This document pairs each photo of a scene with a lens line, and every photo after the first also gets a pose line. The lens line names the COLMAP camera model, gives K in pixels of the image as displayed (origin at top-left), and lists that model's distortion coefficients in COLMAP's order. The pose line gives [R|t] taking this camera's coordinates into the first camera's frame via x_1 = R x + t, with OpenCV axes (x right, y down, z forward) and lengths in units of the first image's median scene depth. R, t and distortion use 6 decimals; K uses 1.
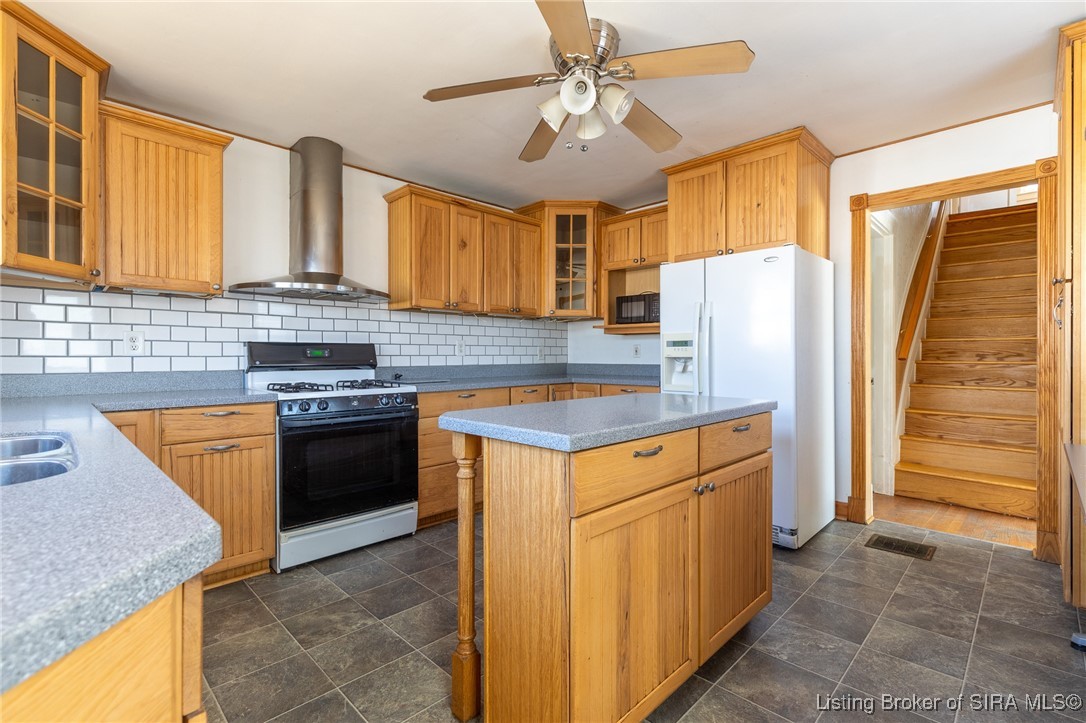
lens RADIAL K [[487.2, 0, 536.6], [0, 487.2, 365.1], [0, 0, 1]] dist [0.004495, 0.000073]
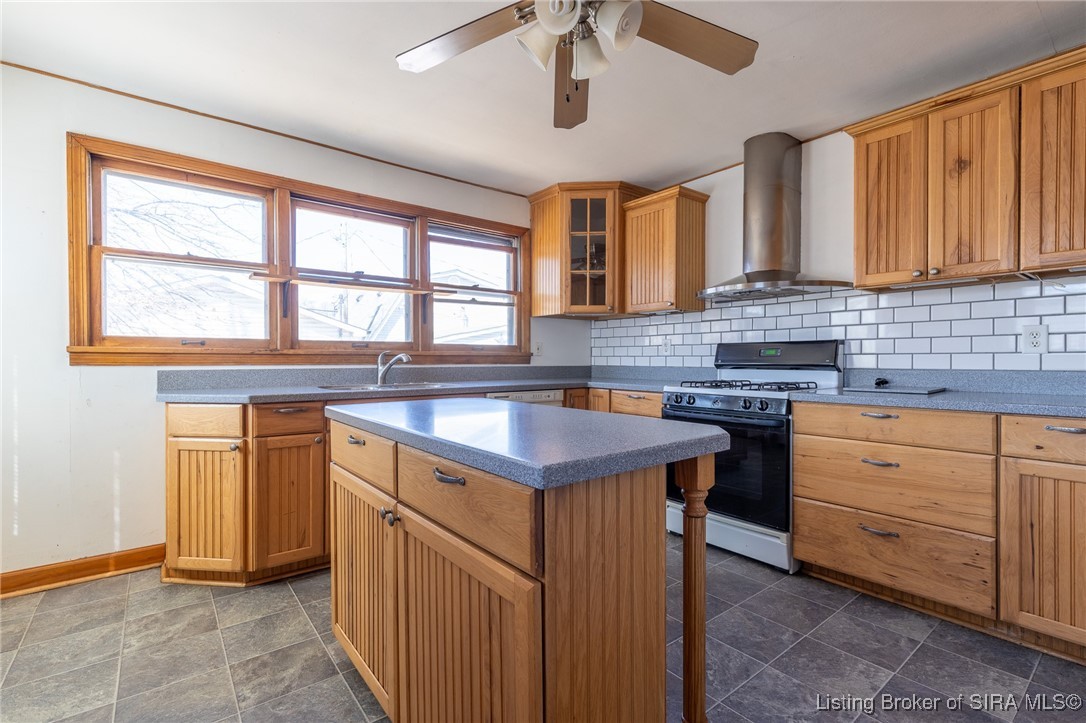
lens RADIAL K [[501.0, 0, 541.3], [0, 501.0, 366.8], [0, 0, 1]] dist [0.001169, 0.000132]
pose [[-0.113733, 0.023381, -0.993236, 0.530842], [-0.009433, 0.999653, 0.024612, -0.013839], [0.993467, 0.012168, -0.113473, 0.574021]]
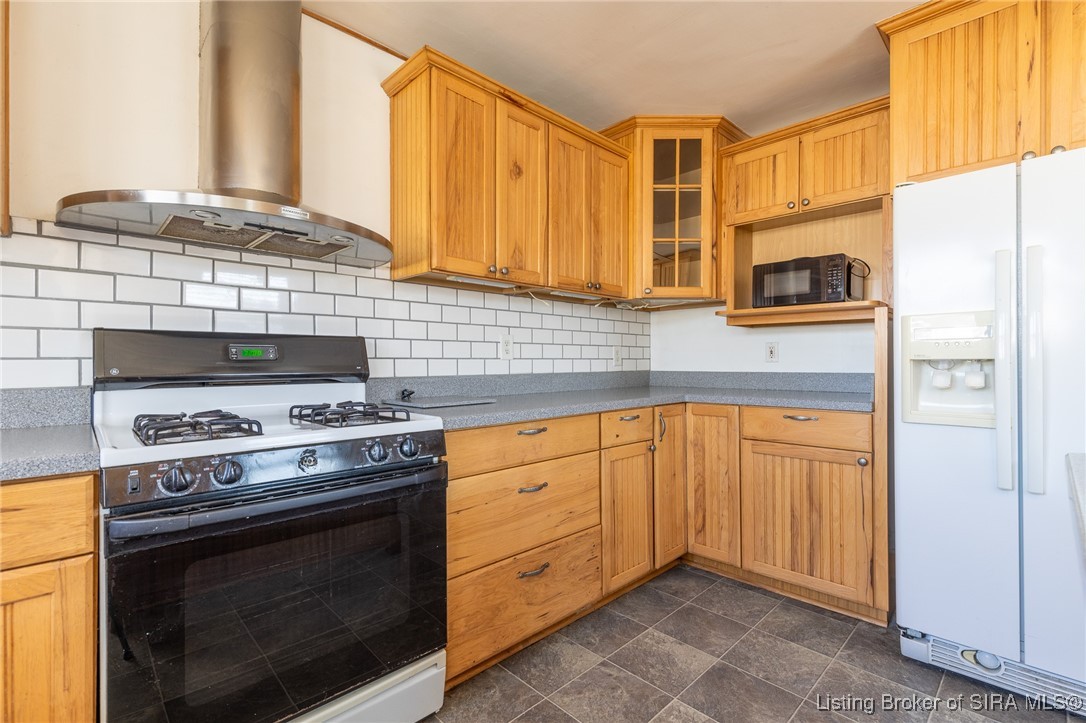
lens RADIAL K [[485.5, 0, 545.4], [0, 485.5, 369.2], [0, 0, 1]] dist [-0.001545, -0.000074]
pose [[0.999995, -0.001548, -0.002700, -0.117471], [0.001533, 0.999984, -0.005519, -0.003033], [0.002708, 0.005515, 0.999981, 0.421313]]
